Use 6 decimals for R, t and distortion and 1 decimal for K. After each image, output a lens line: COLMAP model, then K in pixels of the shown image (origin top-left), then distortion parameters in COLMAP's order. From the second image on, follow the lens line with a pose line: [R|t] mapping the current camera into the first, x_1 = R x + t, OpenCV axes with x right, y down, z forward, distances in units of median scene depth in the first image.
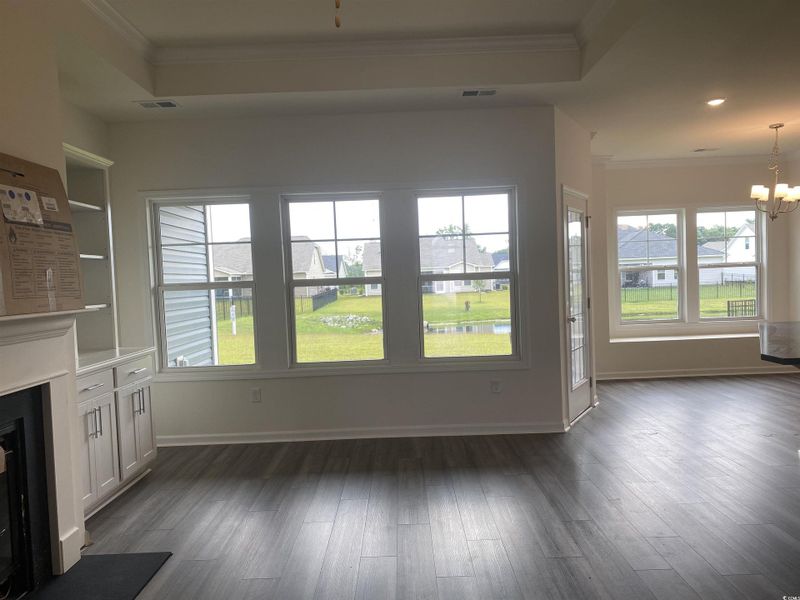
lens RADIAL K [[603.2, 0, 391.8], [0, 603.2, 301.8], [0, 0, 1]] dist [0.046584, -0.064293]
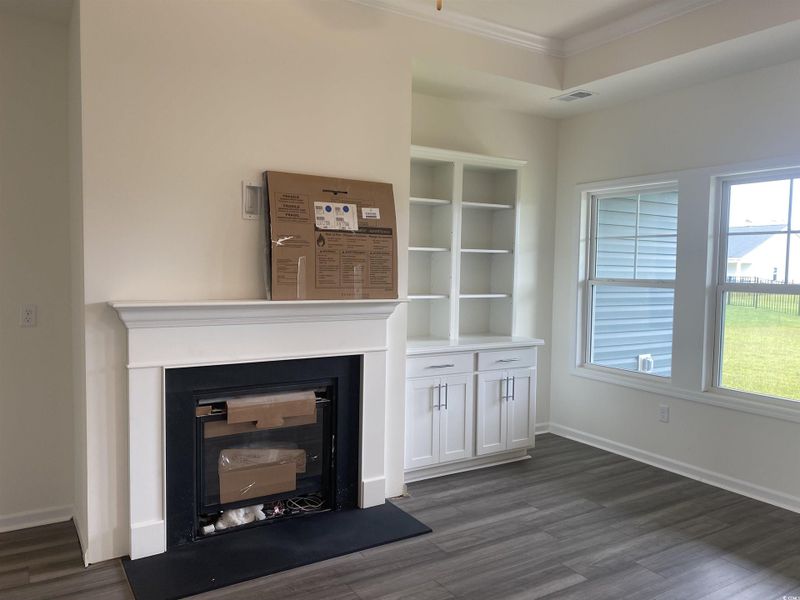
lens RADIAL K [[603.2, 0, 392.3], [0, 603.2, 297.9], [0, 0, 1]] dist [0.046584, -0.064293]
pose [[0.532345, 0.090114, -0.841718, 0.285480], [-0.067602, 0.995668, 0.063840, -0.038745], [0.843824, 0.022917, 0.536130, 0.209987]]
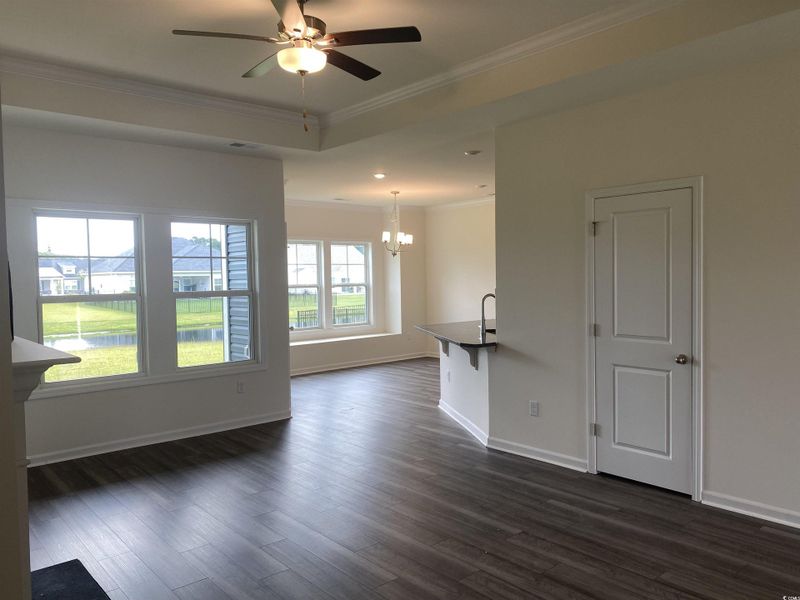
lens RADIAL K [[603.2, 0, 397.8], [0, 603.2, 297.4], [0, 0, 1]] dist [0.046584, -0.064293]
pose [[0.748706, 0.002871, 0.662896, -0.391642], [0.013673, 0.999711, -0.019773, -0.008028], [-0.662761, 0.023868, 0.748451, -0.103252]]
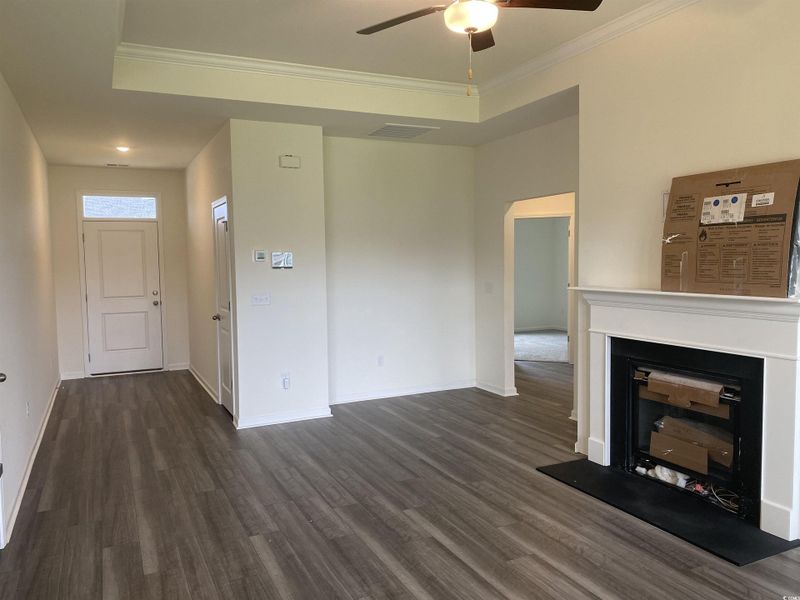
lens RADIAL K [[603.2, 0, 399.8], [0, 603.2, 296.7], [0, 0, 1]] dist [0.046584, -0.064293]
pose [[-0.891504, 0.077705, -0.446299, 0.295443], [0.031074, 0.993348, 0.110879, -0.071117], [0.451946, 0.084981, -0.887988, 0.940756]]
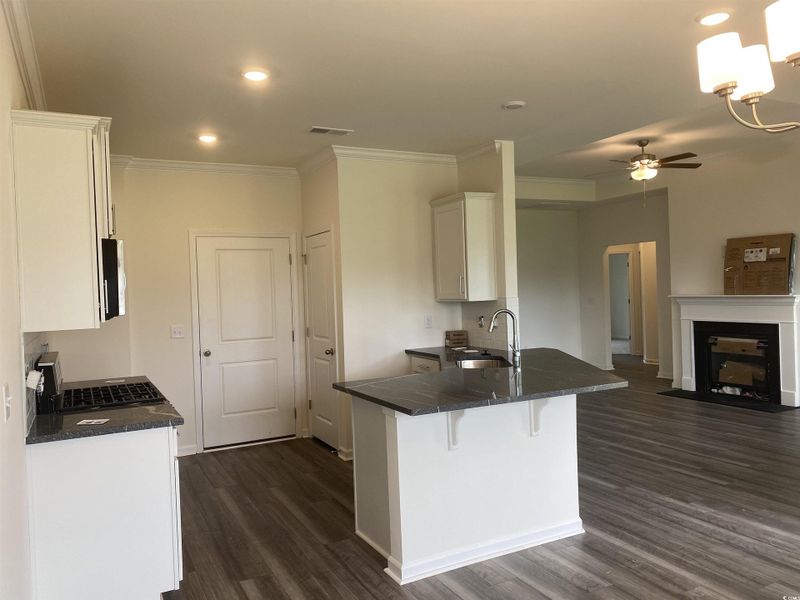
lens RADIAL K [[603.2, 0, 383.2], [0, 603.2, 293.9], [0, 0, 1]] dist [0.046584, -0.064293]
pose [[-0.890257, 0.076080, -0.449059, 1.075470], [0.054084, 0.996633, 0.061629, -0.124486], [0.452236, 0.030579, -0.891374, 1.367093]]
